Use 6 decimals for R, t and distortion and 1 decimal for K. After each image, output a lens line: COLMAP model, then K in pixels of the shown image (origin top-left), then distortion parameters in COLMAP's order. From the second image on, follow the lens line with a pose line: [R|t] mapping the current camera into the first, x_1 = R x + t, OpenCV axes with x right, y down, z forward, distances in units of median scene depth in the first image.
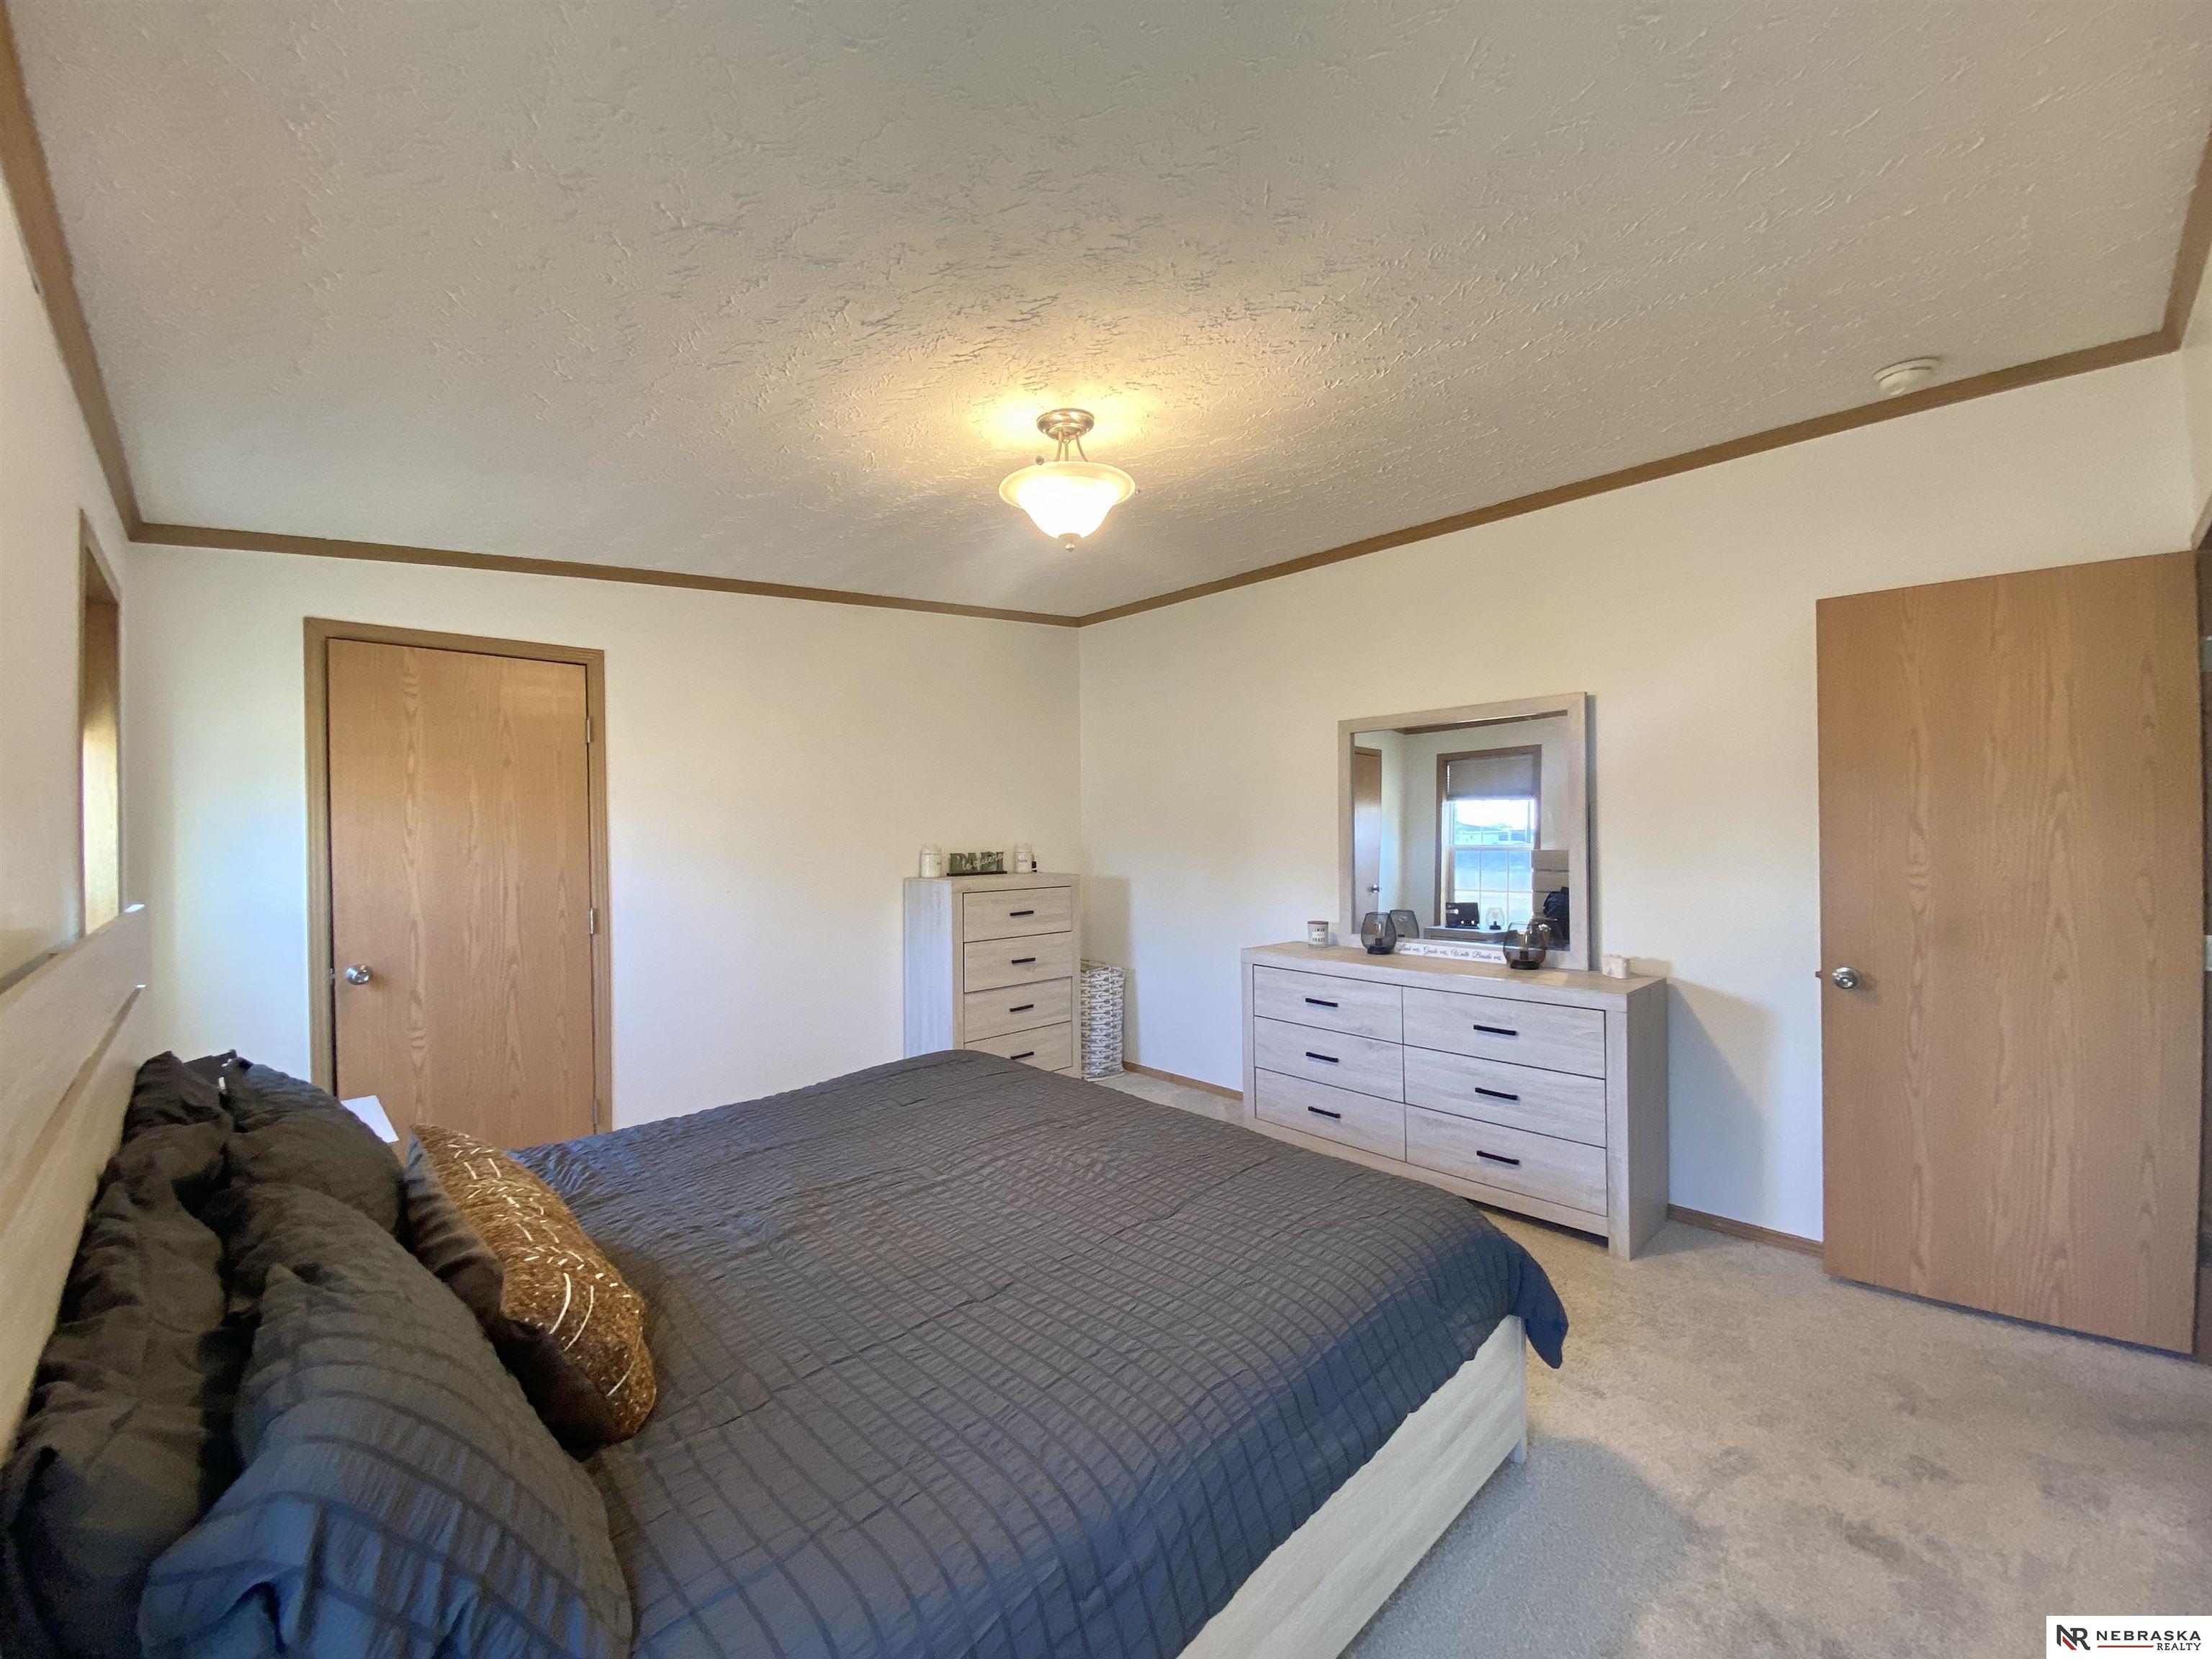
lens RADIAL K [[895.1, 0, 1106.0], [0, 895.1, 829.5], [0, 0, 1]] dist [0.037034, -0.026972]
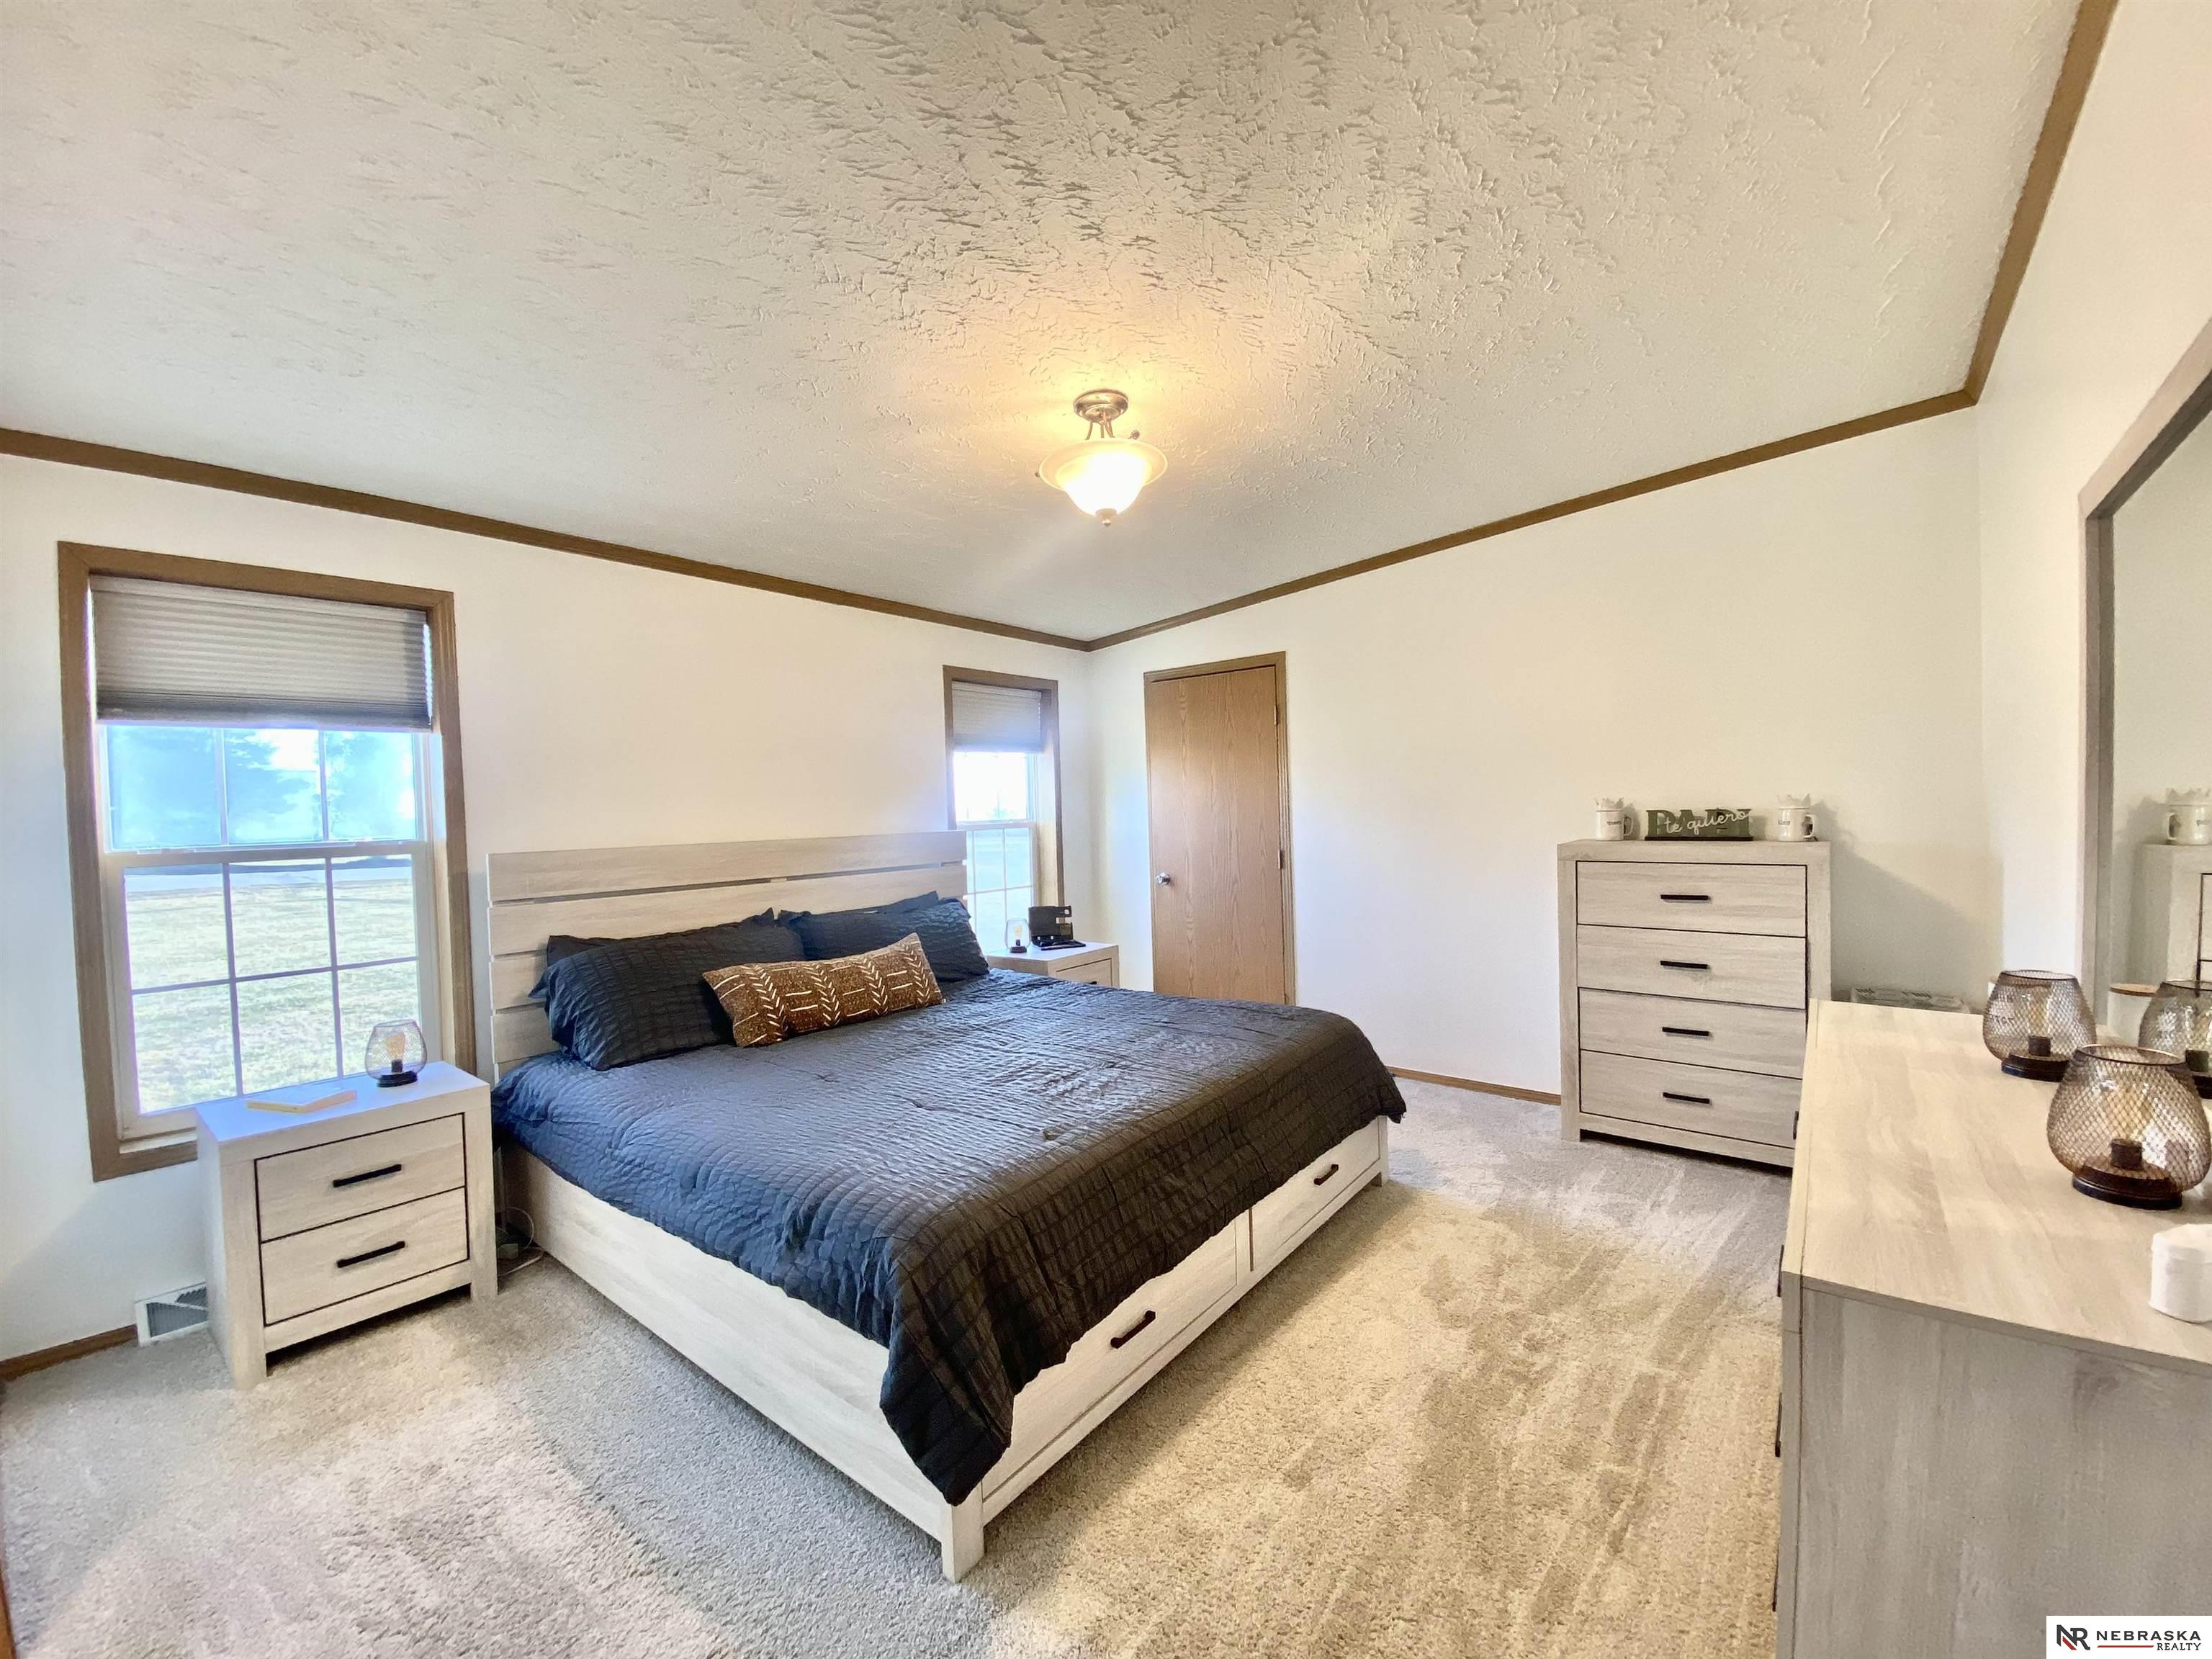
lens RADIAL K [[895.1, 0, 1106.0], [0, 895.1, 829.5], [0, 0, 1]] dist [0.037034, -0.026972]
pose [[0.122024, 0.035178, -0.991904, 0.696086], [0.029205, 0.998812, 0.039016, -0.001308], [0.992097, -0.033730, 0.120851, 0.578406]]
